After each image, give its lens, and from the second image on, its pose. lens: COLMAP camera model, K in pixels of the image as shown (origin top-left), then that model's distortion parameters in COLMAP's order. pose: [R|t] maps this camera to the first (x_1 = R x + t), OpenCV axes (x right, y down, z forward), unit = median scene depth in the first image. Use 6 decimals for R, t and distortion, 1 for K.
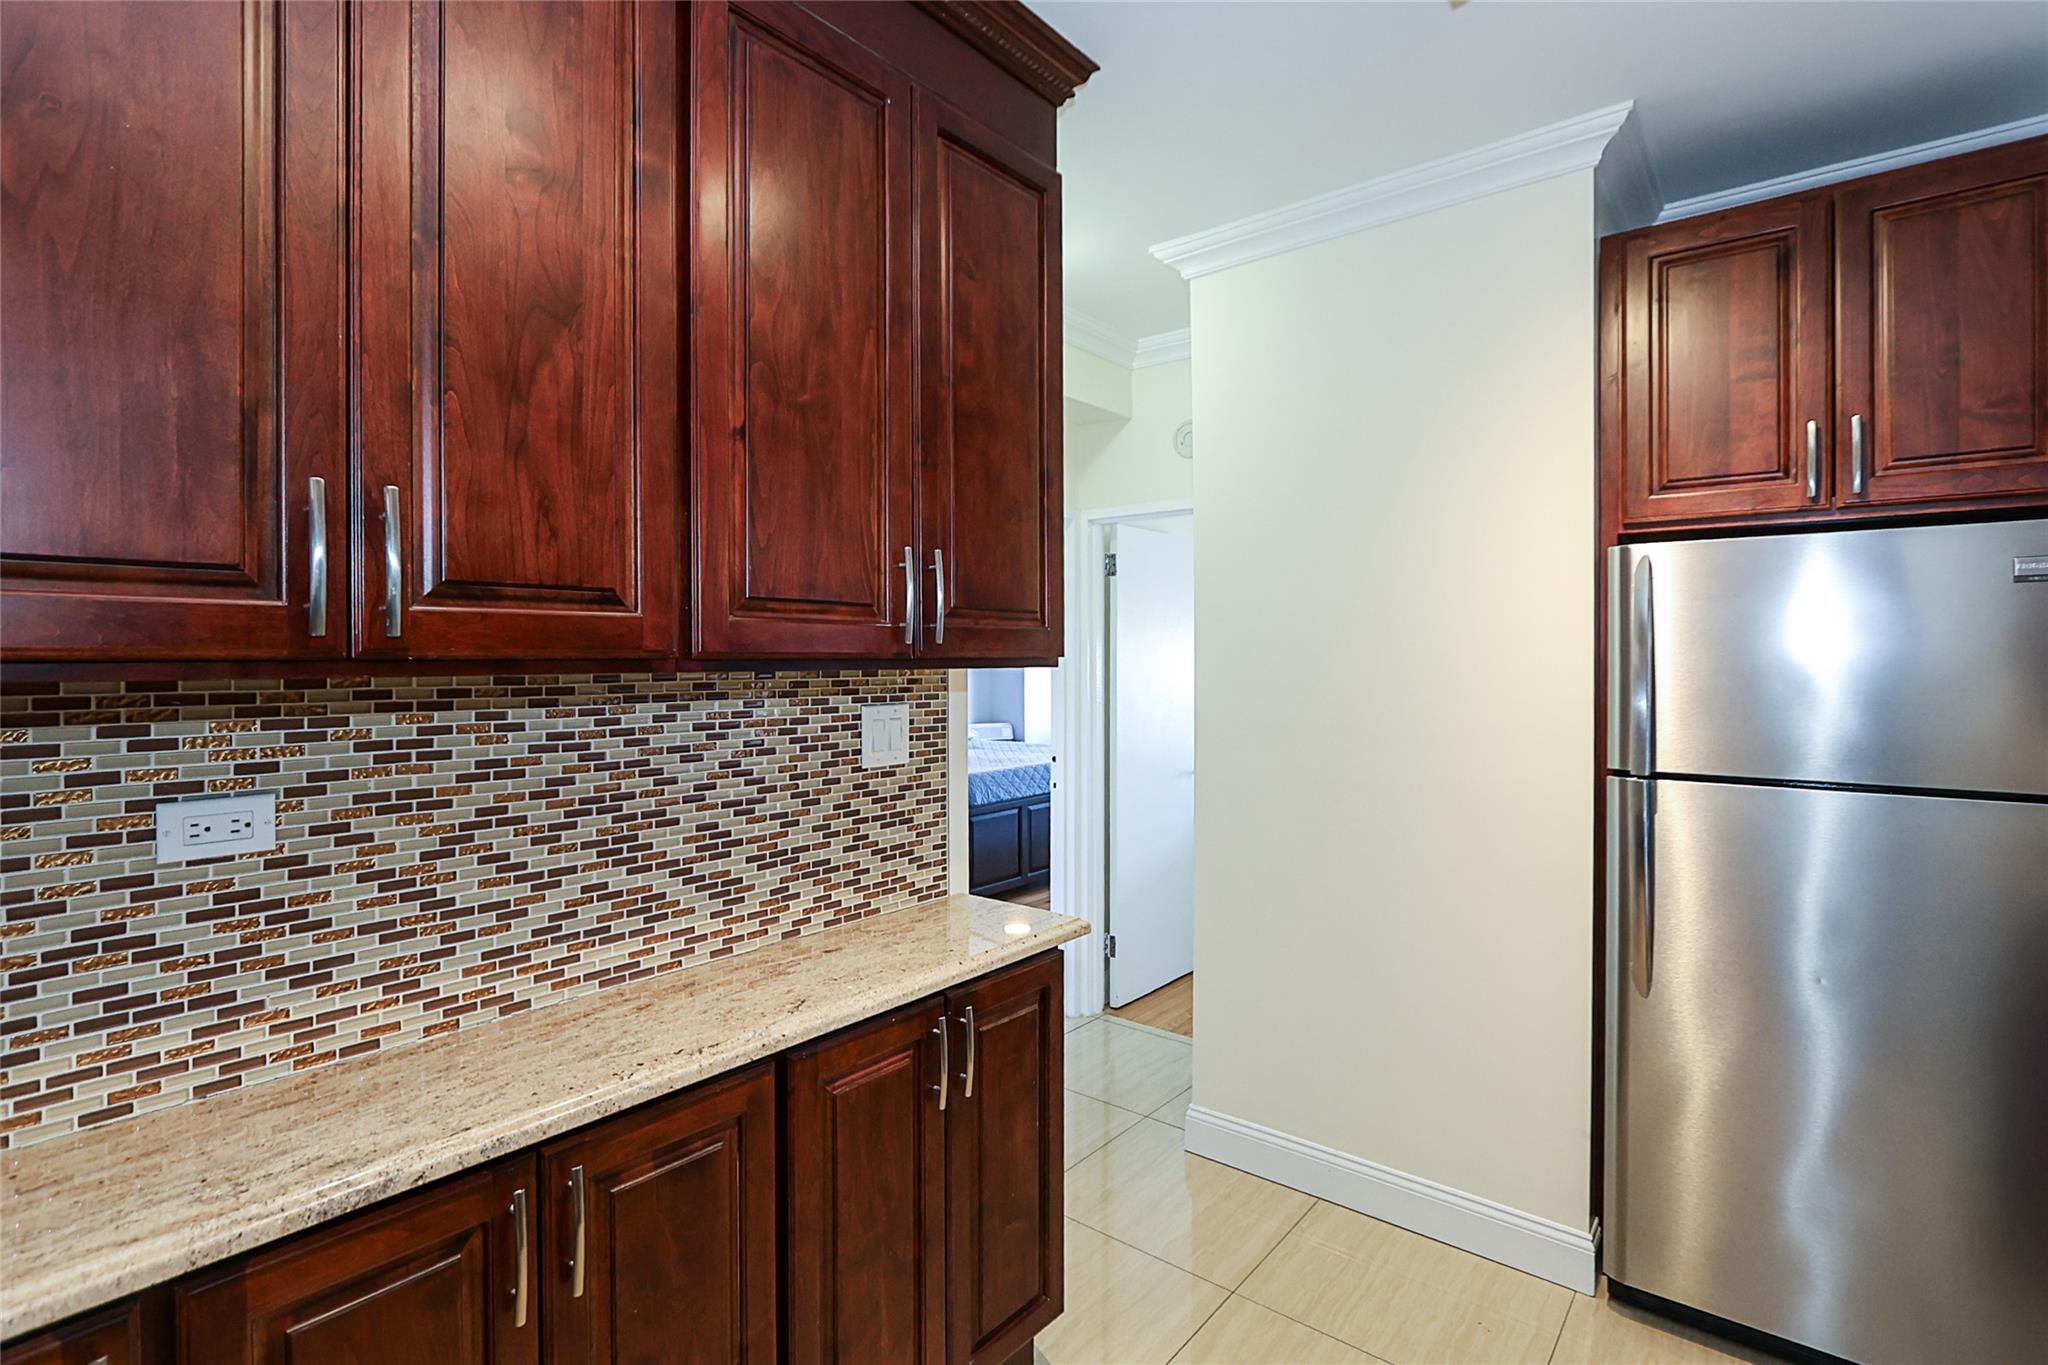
lens RADIAL K [[954.6, 0, 995.3], [0, 954.6, 666.0], [0, 0, 1]] dist [-0.018728, 0.002199]
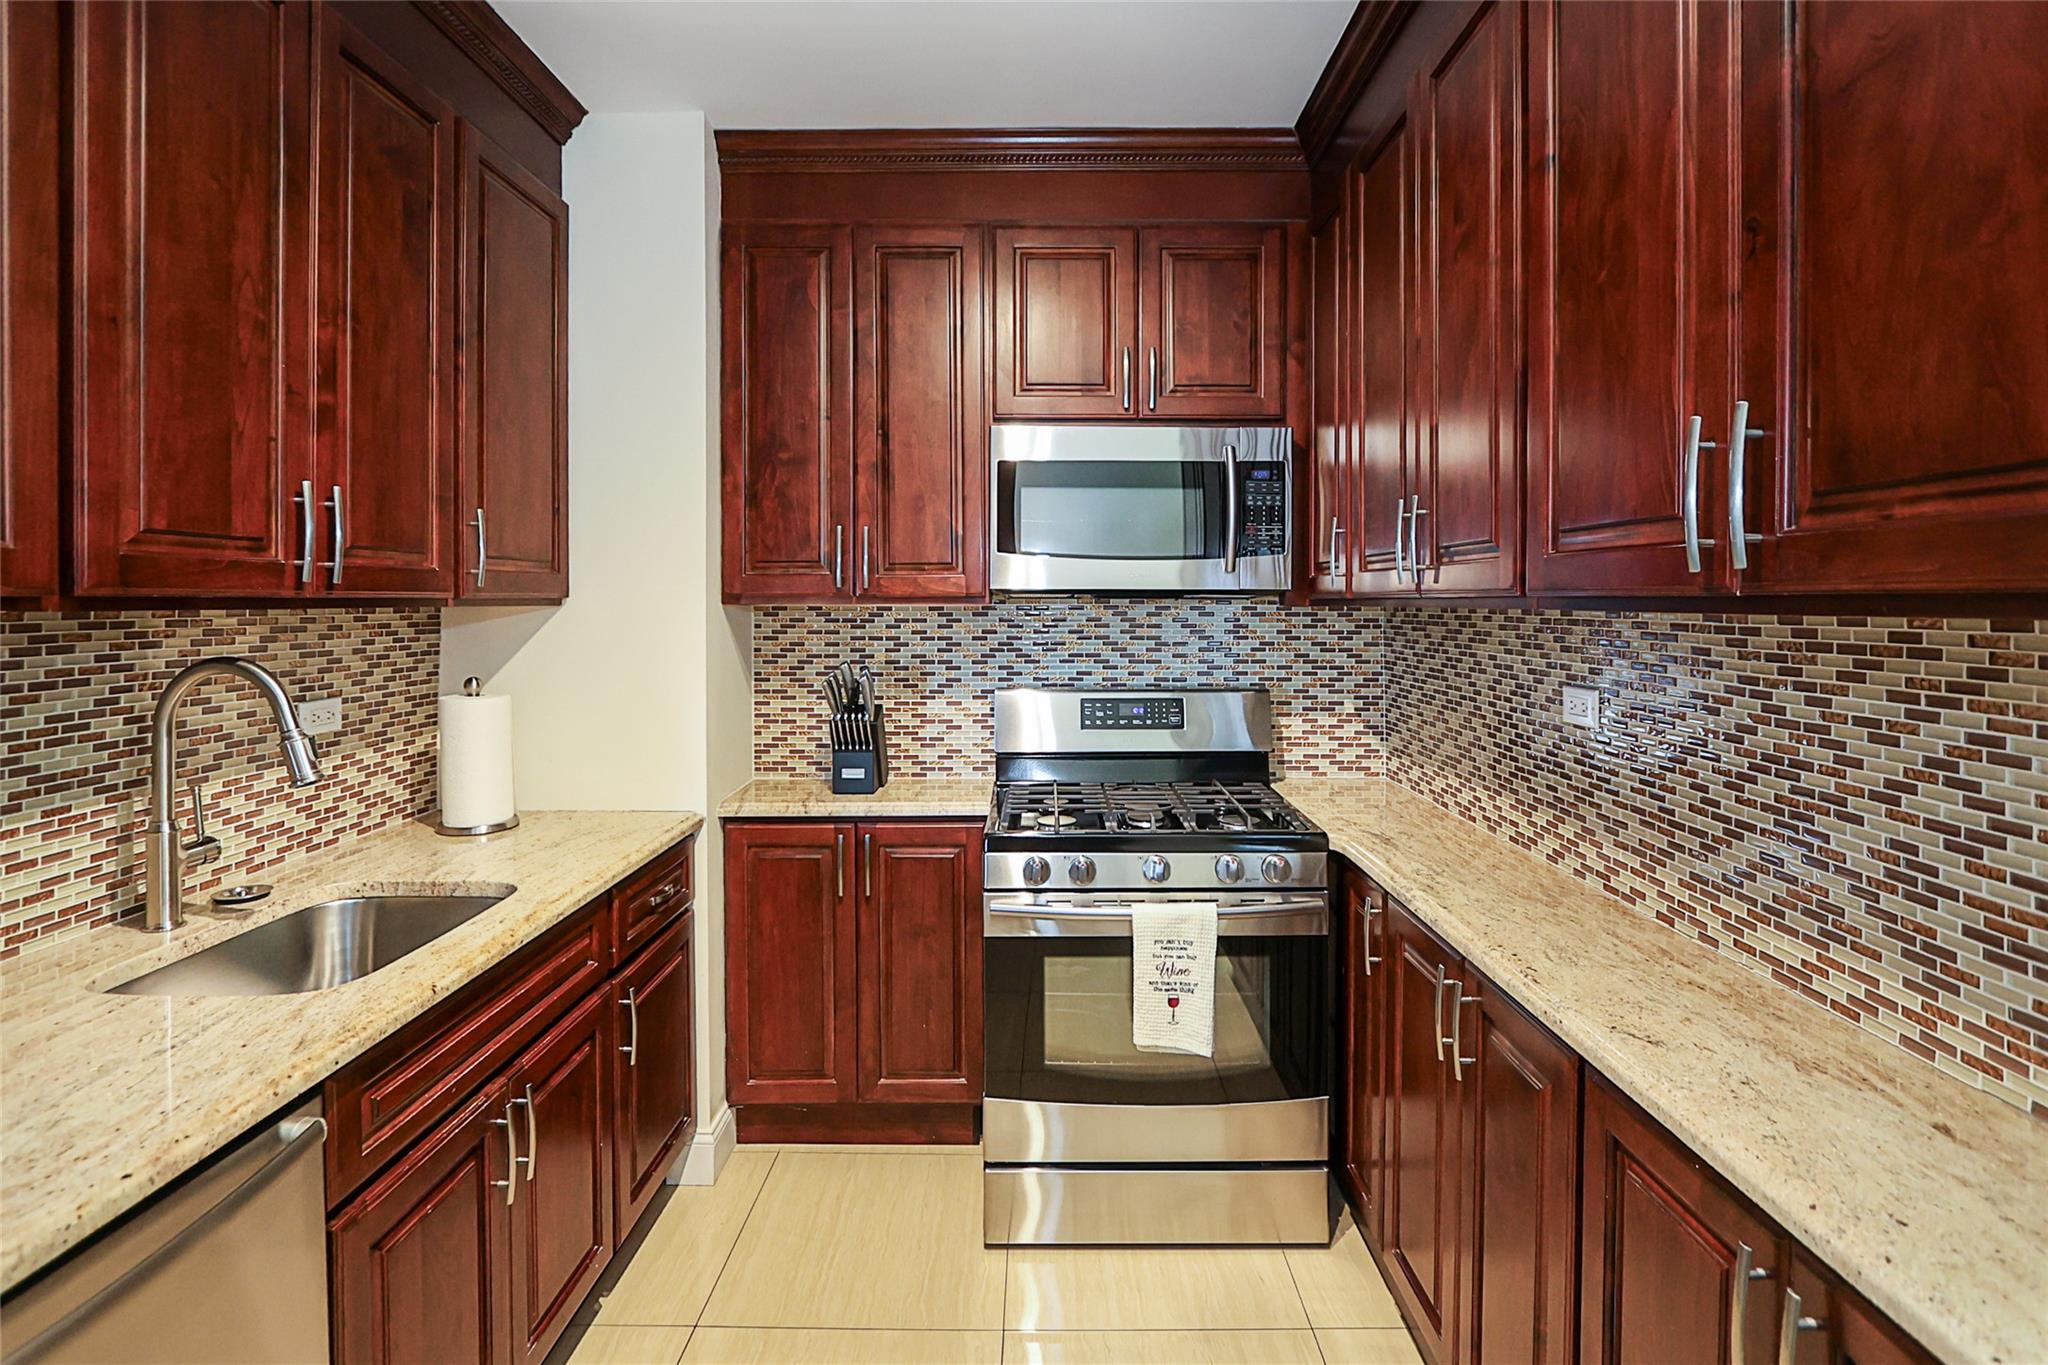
lens RADIAL K [[954.6, 0, 1048.5], [0, 954.6, 603.7], [0, 0, 1]] dist [-0.018728, 0.002199]
pose [[-0.767710, 0.006890, -0.640761, 0.529731], [0.001926, 0.999962, 0.008445, -0.008300], [0.640795, 0.005250, -0.767694, 1.022268]]
